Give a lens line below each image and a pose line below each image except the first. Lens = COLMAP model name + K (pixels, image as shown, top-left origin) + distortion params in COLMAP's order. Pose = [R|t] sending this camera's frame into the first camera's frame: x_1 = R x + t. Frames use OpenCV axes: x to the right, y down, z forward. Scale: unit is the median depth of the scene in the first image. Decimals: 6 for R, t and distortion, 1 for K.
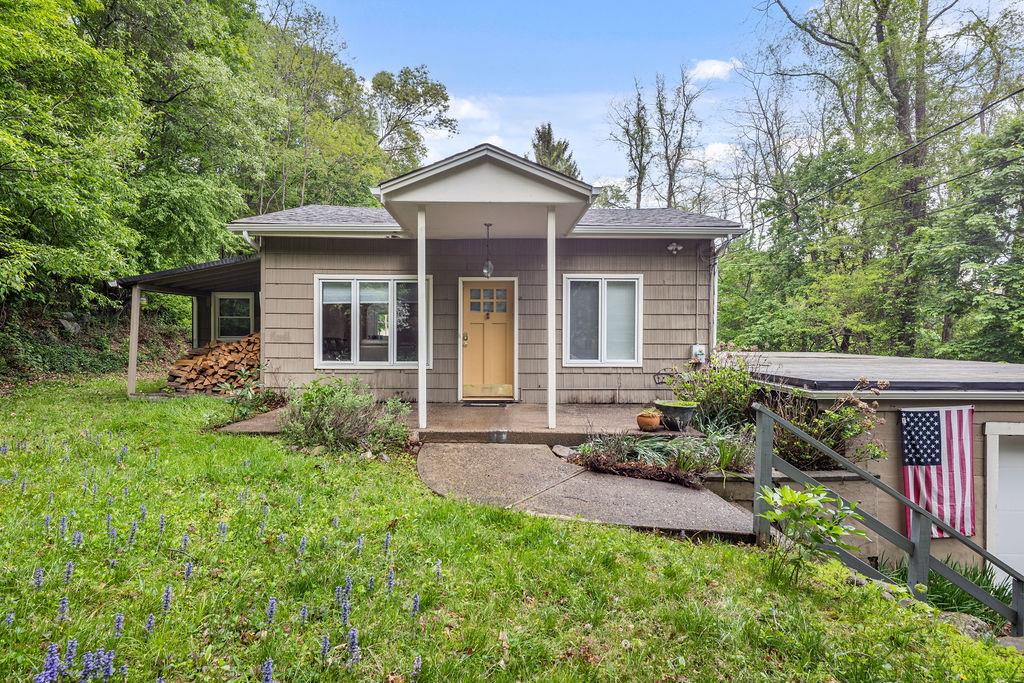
lens RADIAL K [[500.5, 0, 506.0], [0, 500.5, 332.2], [0, 0, 1]] dist [0.001305, -0.002451]
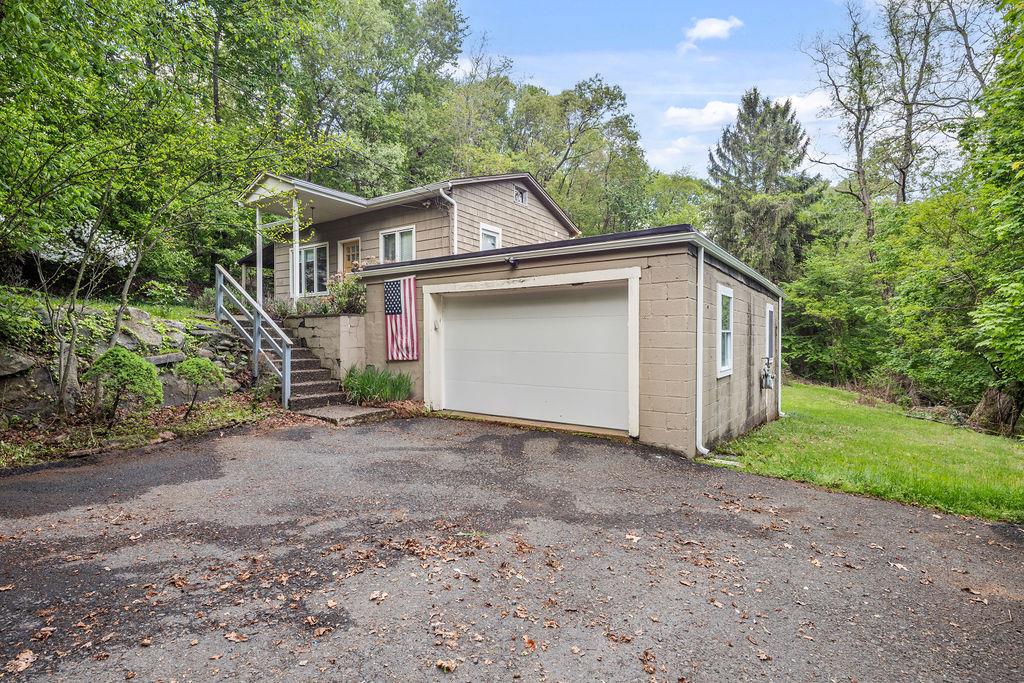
lens RADIAL K [[497.9, 0, 512.0], [0, 497.9, 341.5], [0, 0, 1]] dist [0.002028, -0.000920]
pose [[0.816660, -0.003781, -0.577107, 1.372001], [0.007688, 0.999961, 0.004328, 0.231127], [0.577068, -0.007972, 0.816657, -0.060651]]
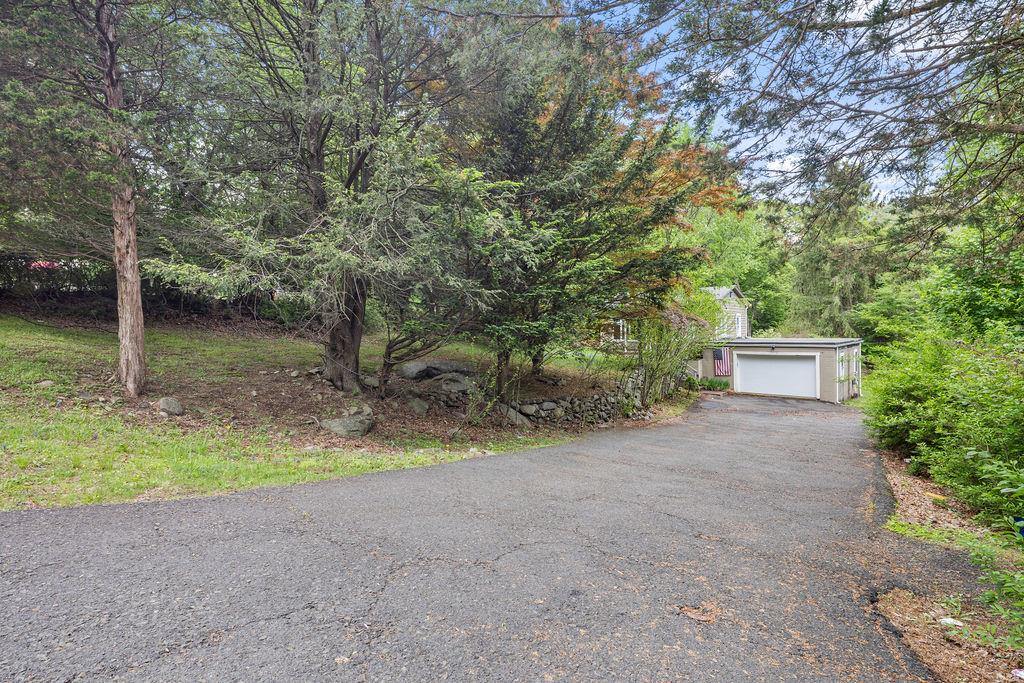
lens RADIAL K [[500.5, 0, 506.0], [0, 500.5, 332.2], [0, 0, 1]] dist [0.001305, -0.002451]
pose [[0.742007, -0.015101, -0.670222, 1.666674], [0.021784, 0.999761, 0.001591, -0.029557], [0.670038, -0.015781, 0.742159, -2.549096]]
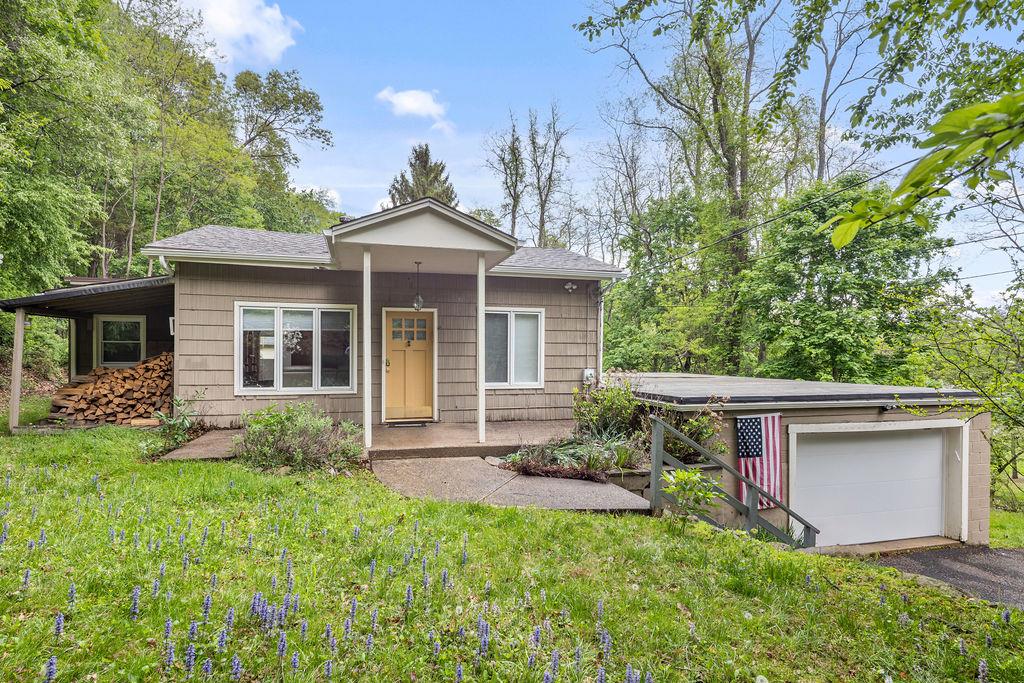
lens RADIAL K [[510.0, 0, 502.6], [0, 510.0, 351.4], [0, 0, 1]] dist [0.000688, -0.001531]
pose [[0.967793, 0.001577, 0.251742, -0.119182], [-0.001411, 0.999999, -0.000841, -0.014968], [-0.251743, 0.000459, 0.967794, -0.122852]]
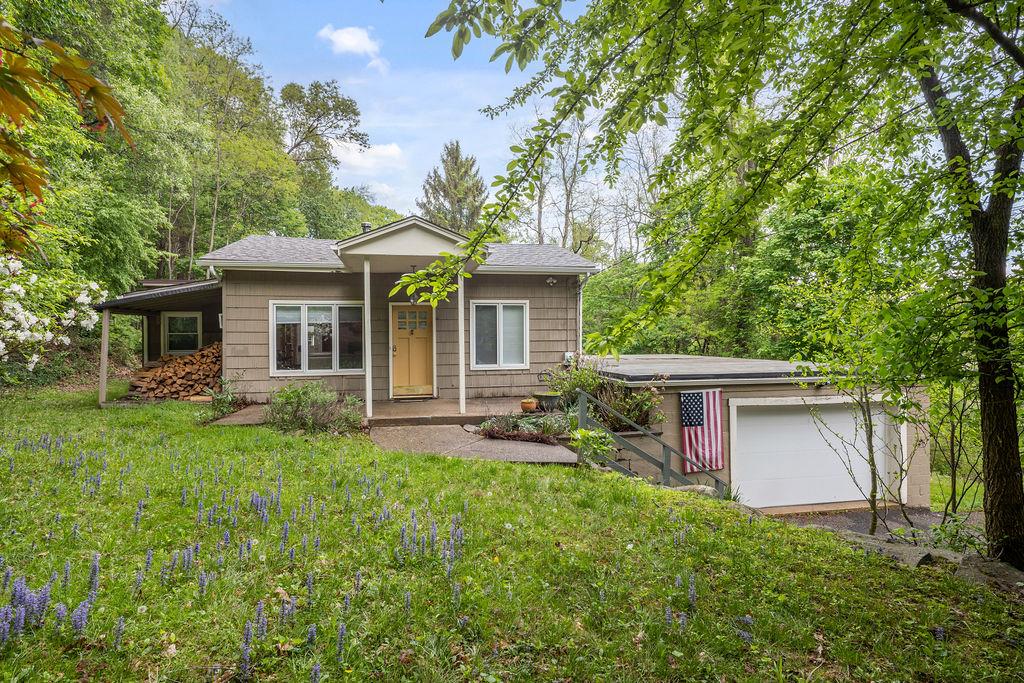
lens RADIAL K [[500.5, 0, 506.0], [0, 500.5, 332.2], [0, 0, 1]] dist [0.001305, -0.002451]
pose [[0.983837, -0.009859, 0.178794, -0.029194], [0.011195, 0.999916, -0.006464, -0.021708], [-0.178716, 0.008362, 0.983865, -0.316354]]
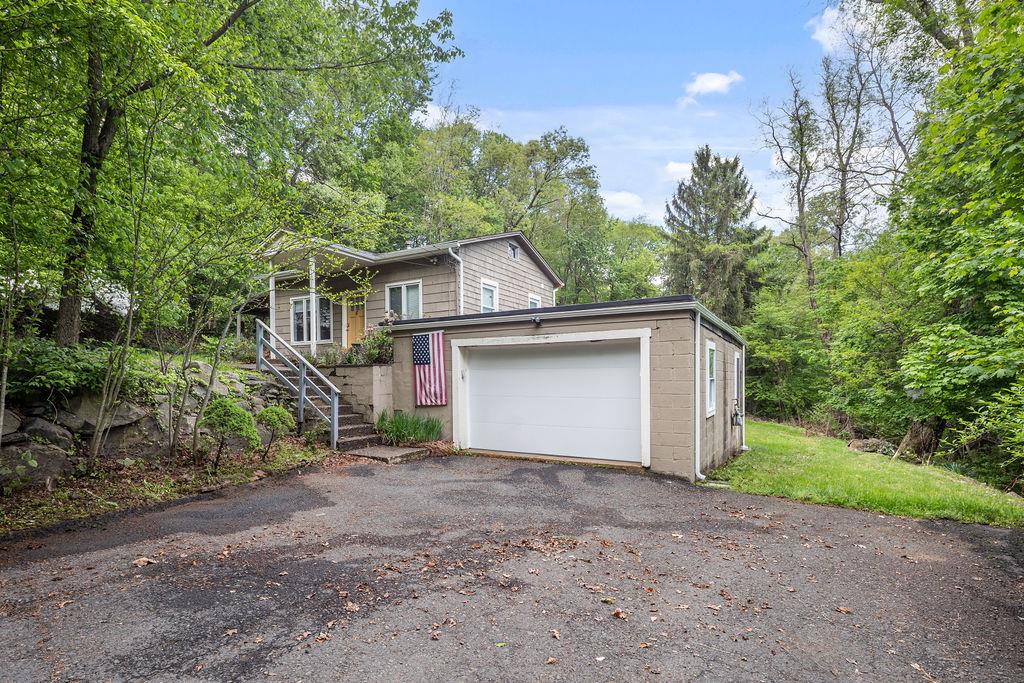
lens RADIAL K [[498.7, 0, 511.5], [0, 498.7, 380.2], [0, 0, 1]] dist [0.004359, 0.000244]
pose [[0.864238, -0.011539, -0.502951, 1.338193], [0.014619, 0.999891, 0.002181, 0.213930], [0.502871, -0.009238, 0.864312, -0.263920]]
